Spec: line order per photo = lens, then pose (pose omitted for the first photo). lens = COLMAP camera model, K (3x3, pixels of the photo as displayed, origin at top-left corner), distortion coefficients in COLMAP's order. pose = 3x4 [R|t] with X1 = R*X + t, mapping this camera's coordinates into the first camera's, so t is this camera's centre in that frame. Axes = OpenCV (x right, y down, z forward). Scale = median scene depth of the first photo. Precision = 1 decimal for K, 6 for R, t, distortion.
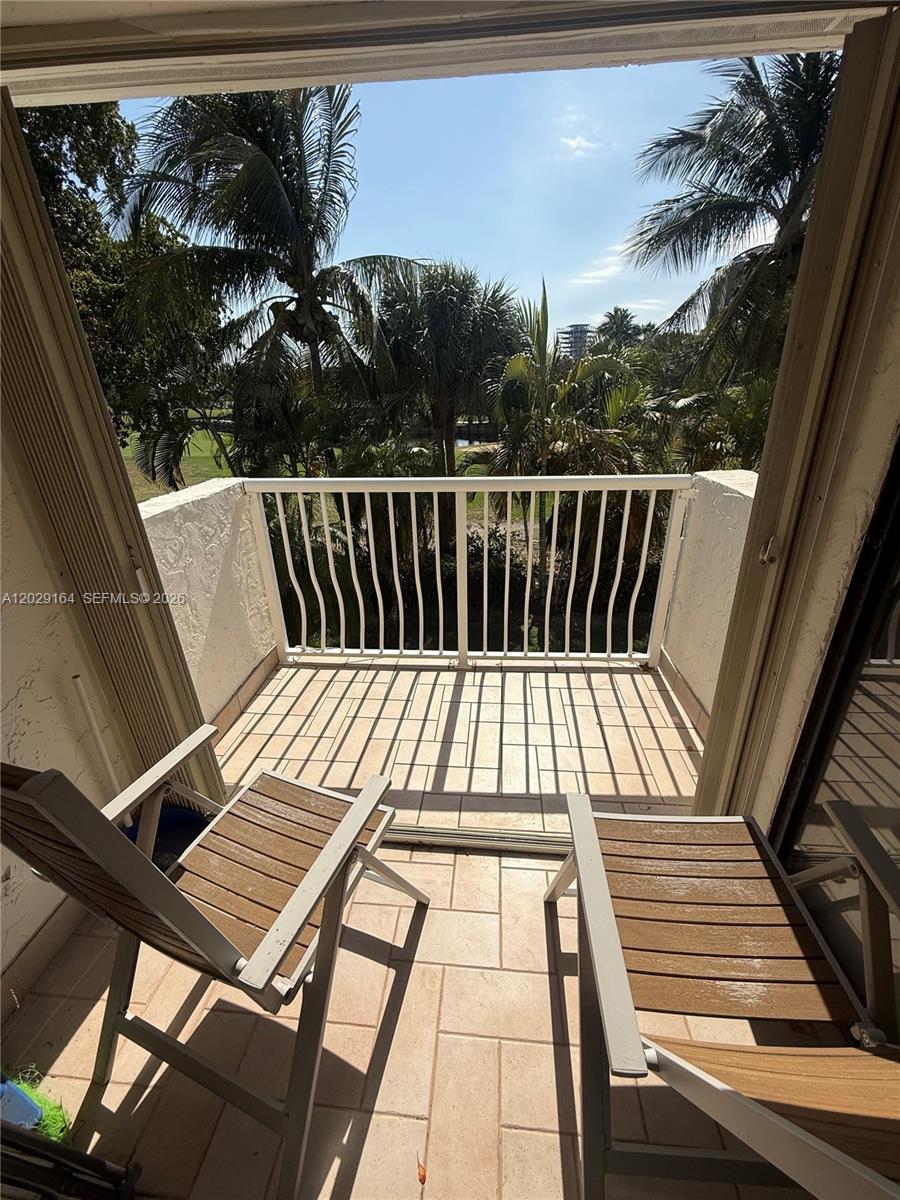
lens RADIAL K [[482.0, 0, 450.0], [0, 482.0, 600.0], [0, 0, 1]] dist [-0.001012, -0.000120]
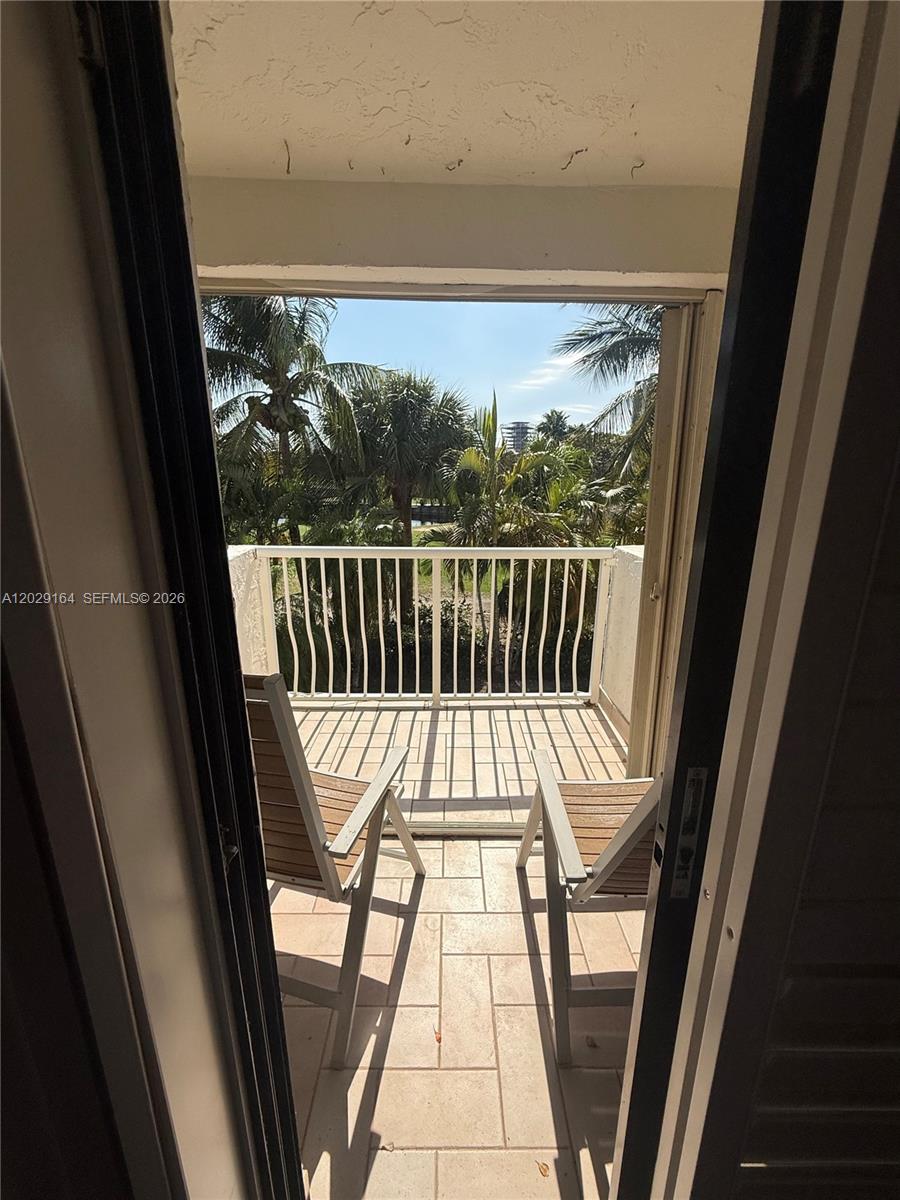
lens RADIAL K [[482.0, 0, 450.0], [0, 482.0, 600.0], [0, 0, 1]] dist [-0.001012, -0.000120]
pose [[0.994996, 0.003841, 0.099836, -0.059293], [0.011865, 0.987647, -0.156245, 0.067757], [-0.099203, 0.156648, 0.982660, -0.189678]]
